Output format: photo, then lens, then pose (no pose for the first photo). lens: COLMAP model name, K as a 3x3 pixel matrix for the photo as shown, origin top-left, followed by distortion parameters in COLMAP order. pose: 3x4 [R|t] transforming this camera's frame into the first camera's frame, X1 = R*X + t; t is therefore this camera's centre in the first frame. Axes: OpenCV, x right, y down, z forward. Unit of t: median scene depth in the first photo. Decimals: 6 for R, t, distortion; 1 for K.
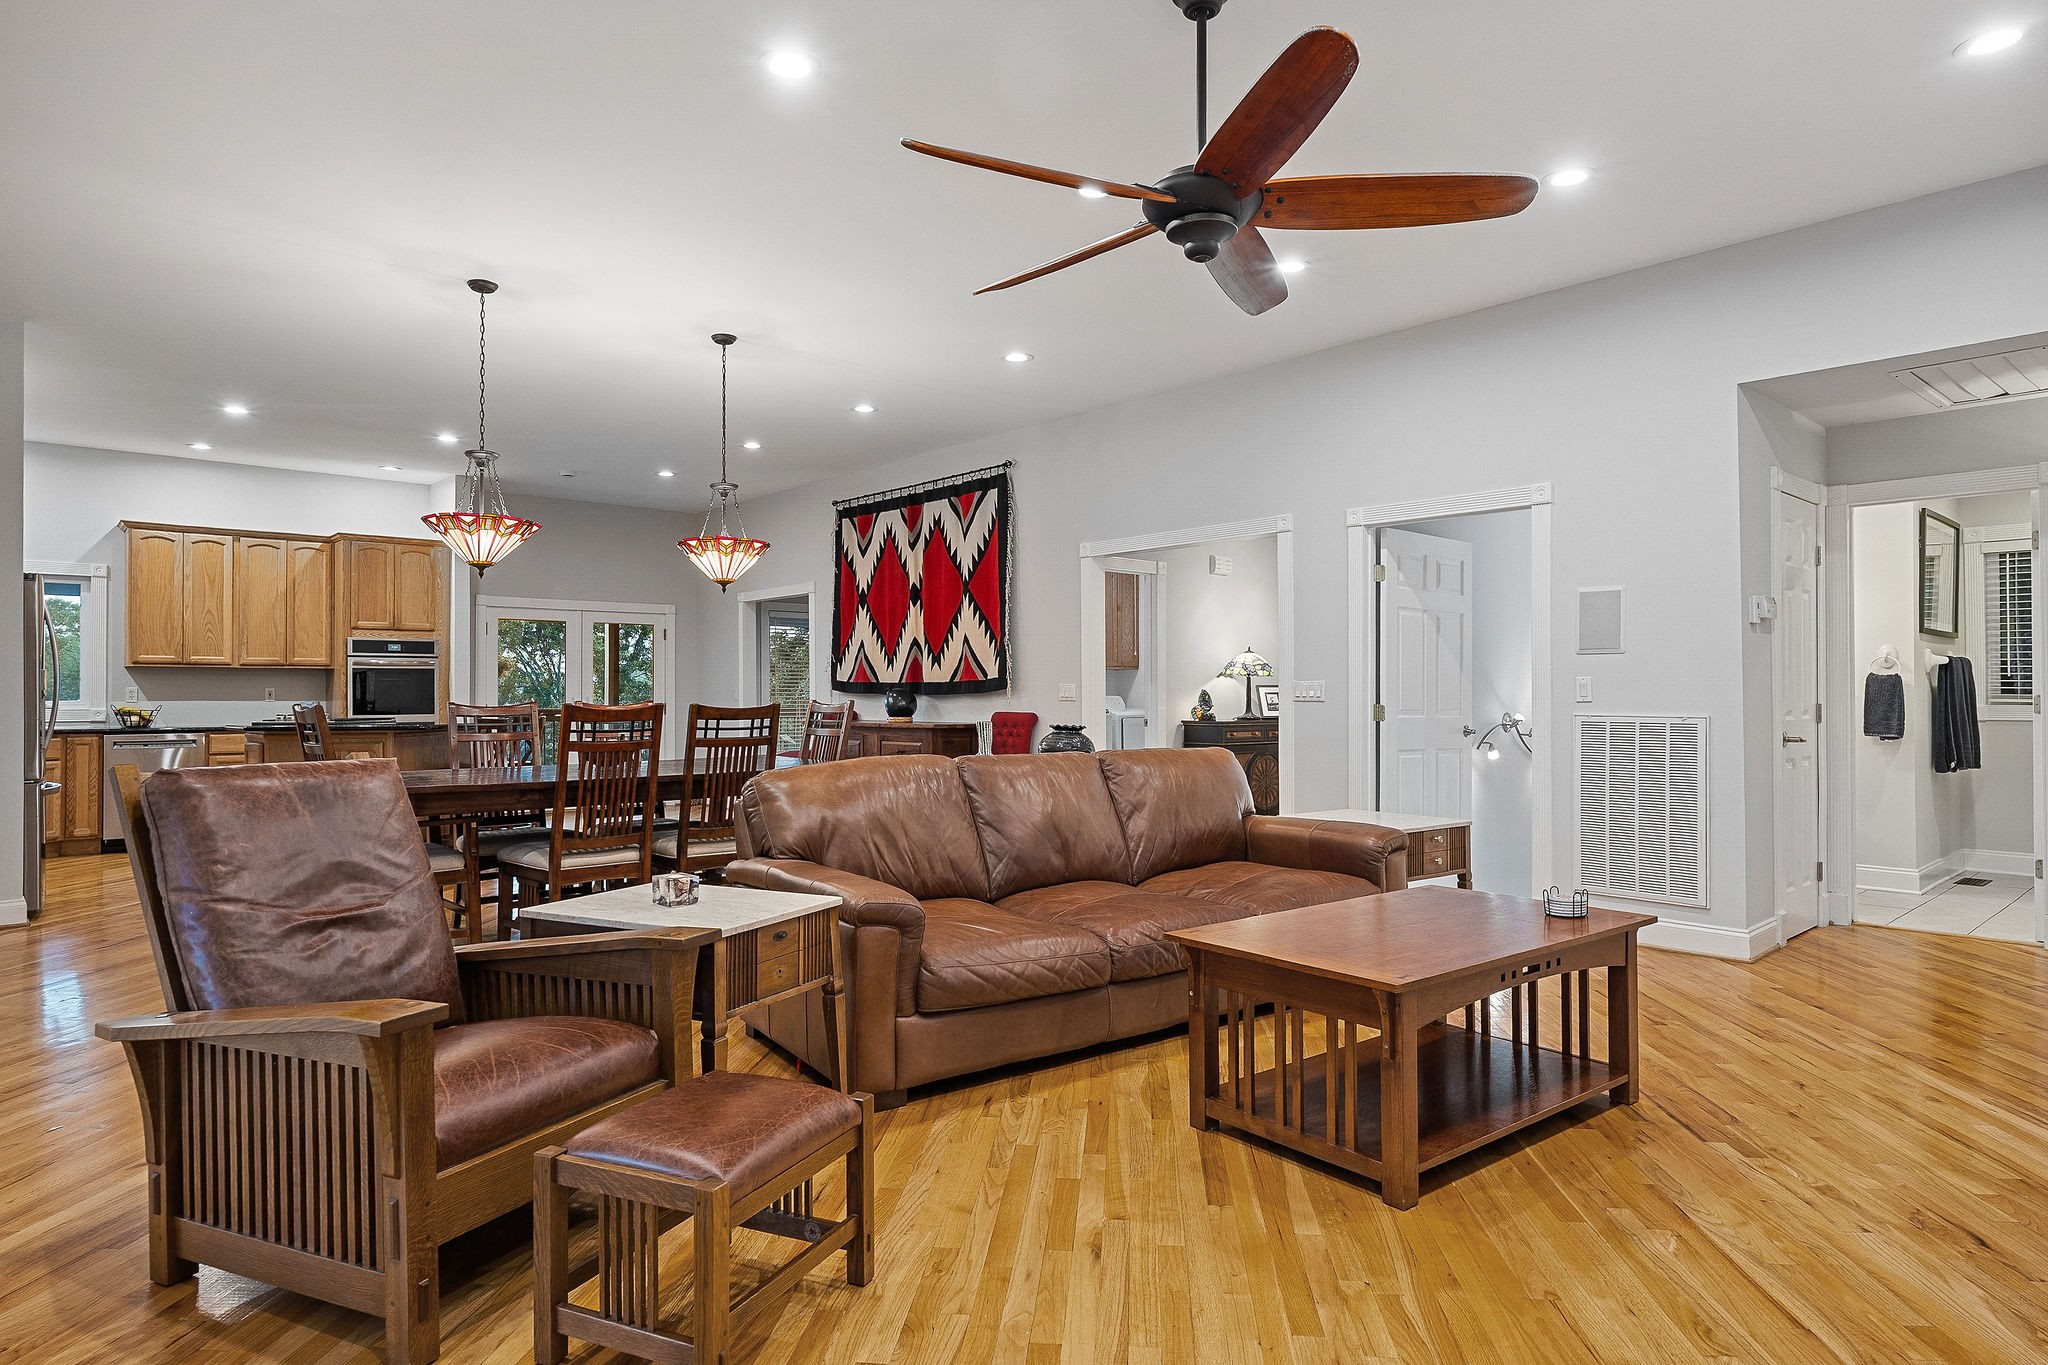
lens RADIAL K [[1172.1, 0, 1018.6], [0, 1172.1, 685.5], [0, 0, 1]] dist [-0.003596, 0.003315]
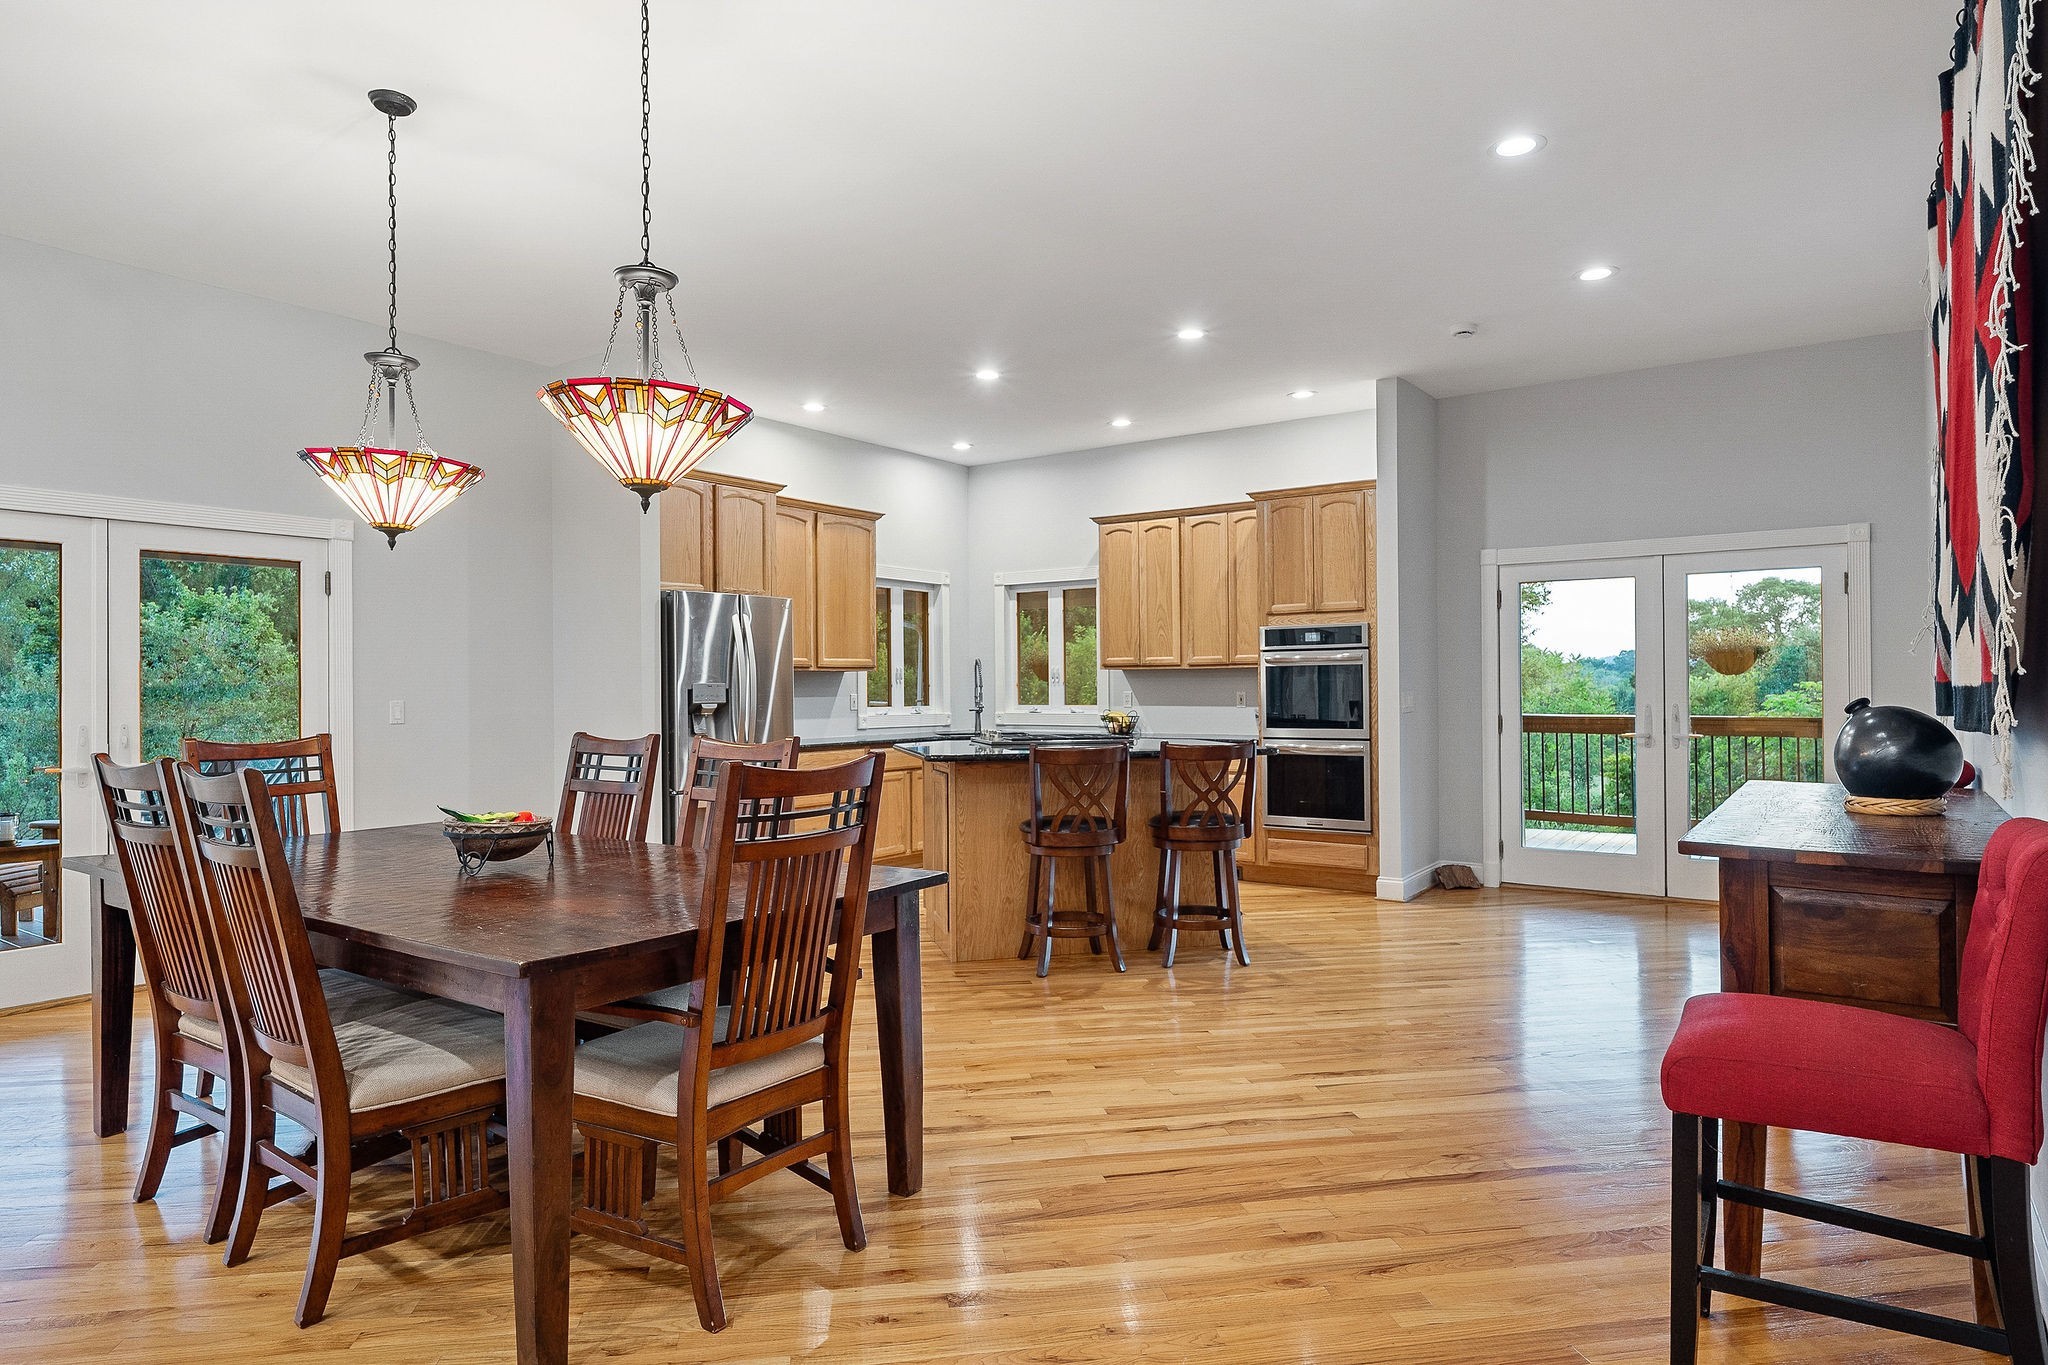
lens RADIAL K [[1172.1, 0, 1033.5], [0, 1172.1, 674.4], [0, 0, 1]] dist [-0.003596, 0.003315]
pose [[0.227882, -0.009009, -0.973647, 0.148763], [0.012177, 0.999905, -0.006402, -0.006780], [0.973613, -0.010397, 0.227970, 0.694075]]
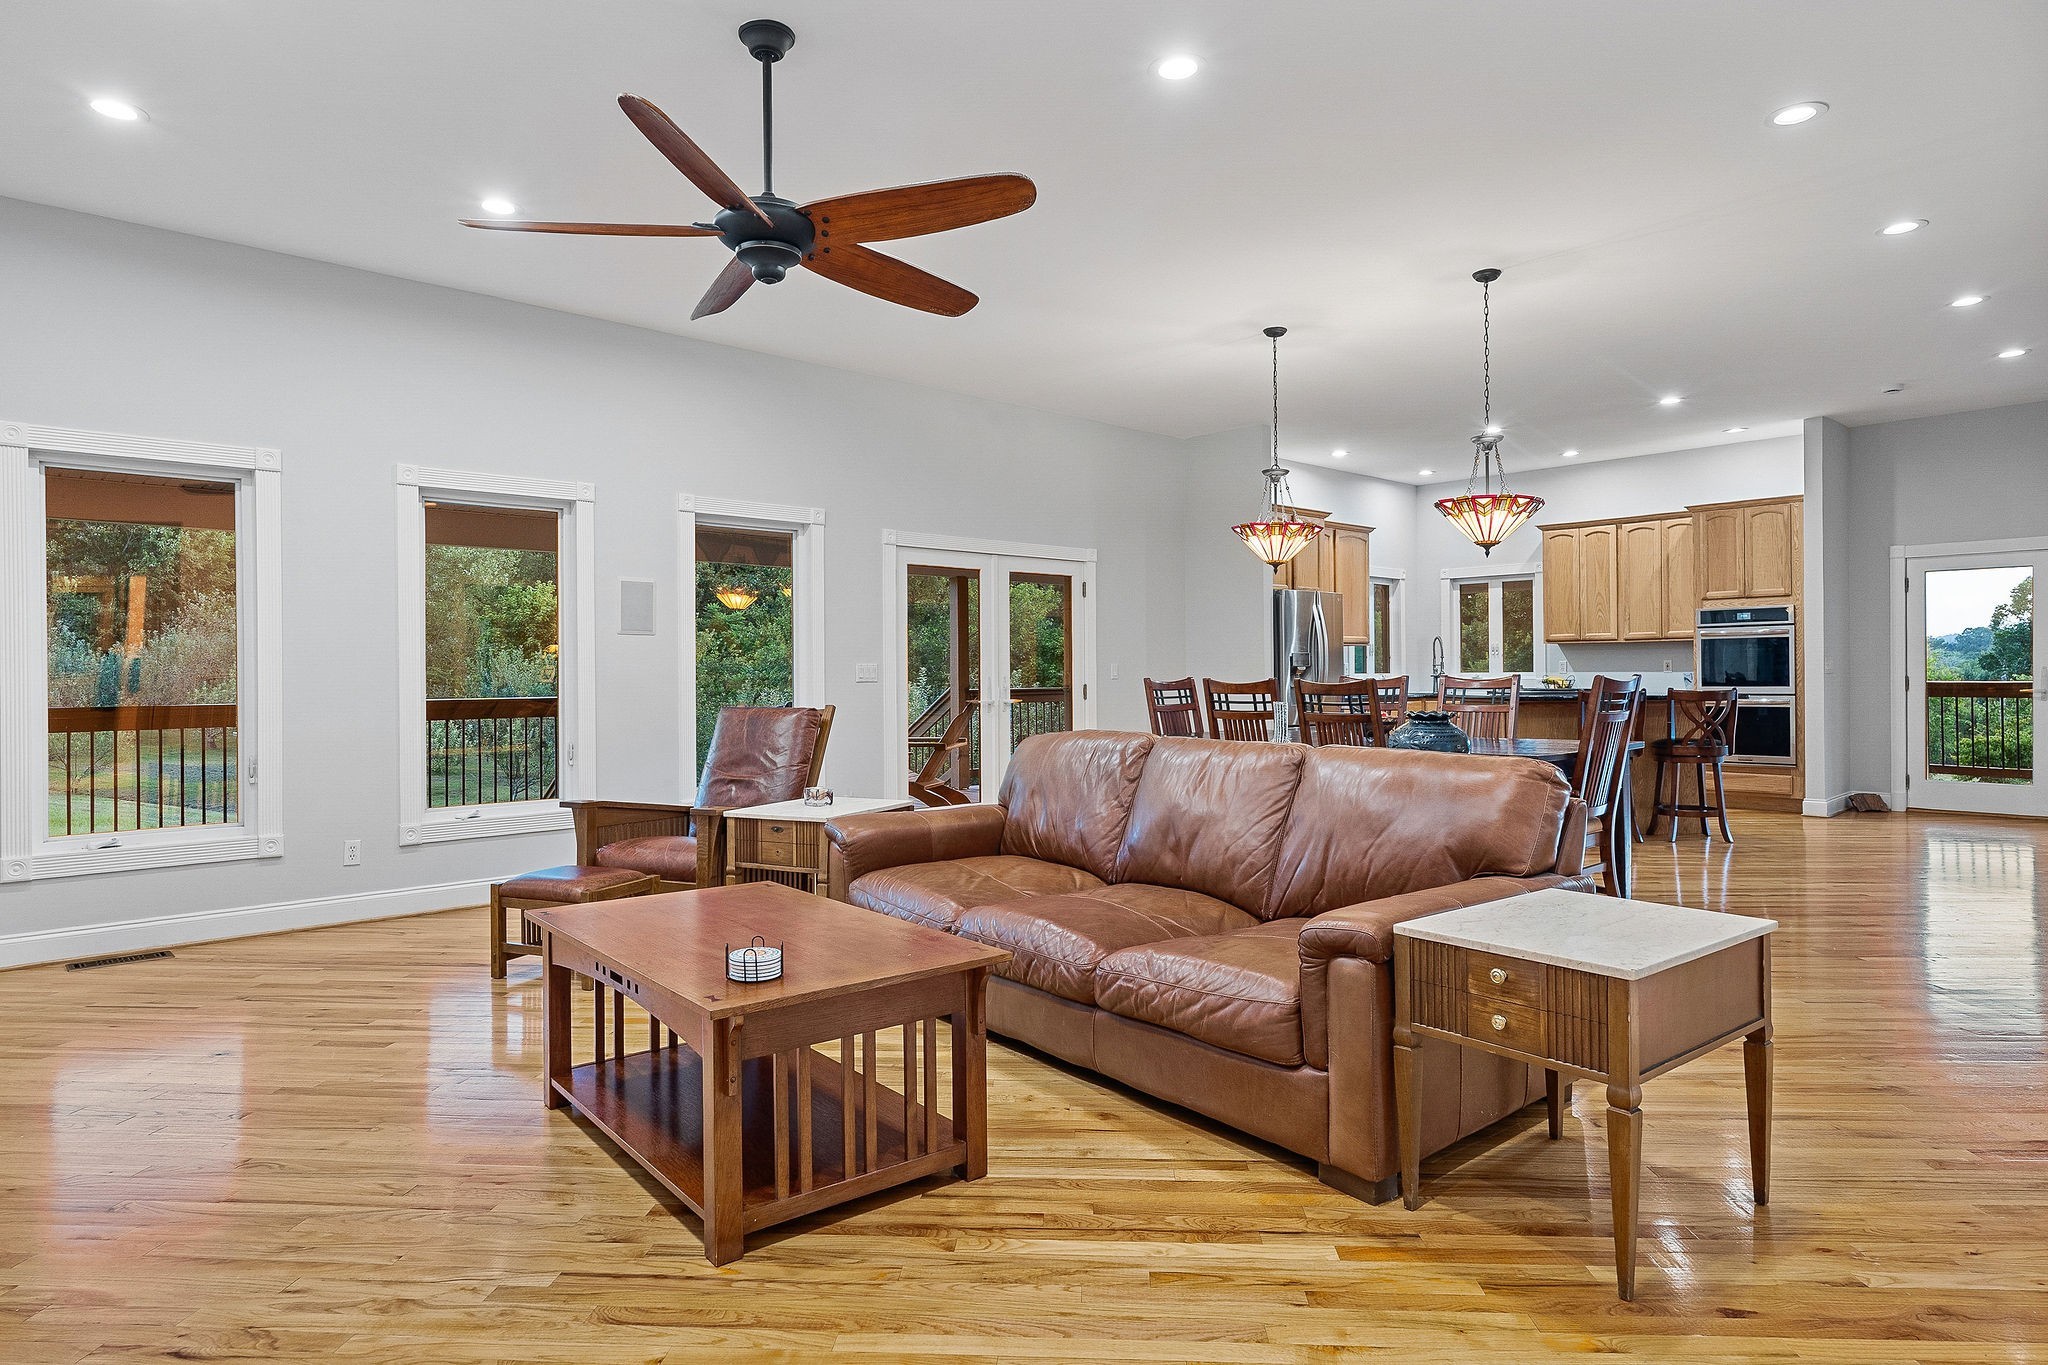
lens RADIAL K [[1172.1, 0, 1026.9], [0, 1172.1, 677.3], [0, 0, 1]] dist [-0.003596, 0.003315]
pose [[0.018954, 0.006636, -0.999798, 0.431978], [0.014808, 0.999866, 0.006917, 0.002036], [0.999711, -0.014936, 0.018853, 0.415234]]
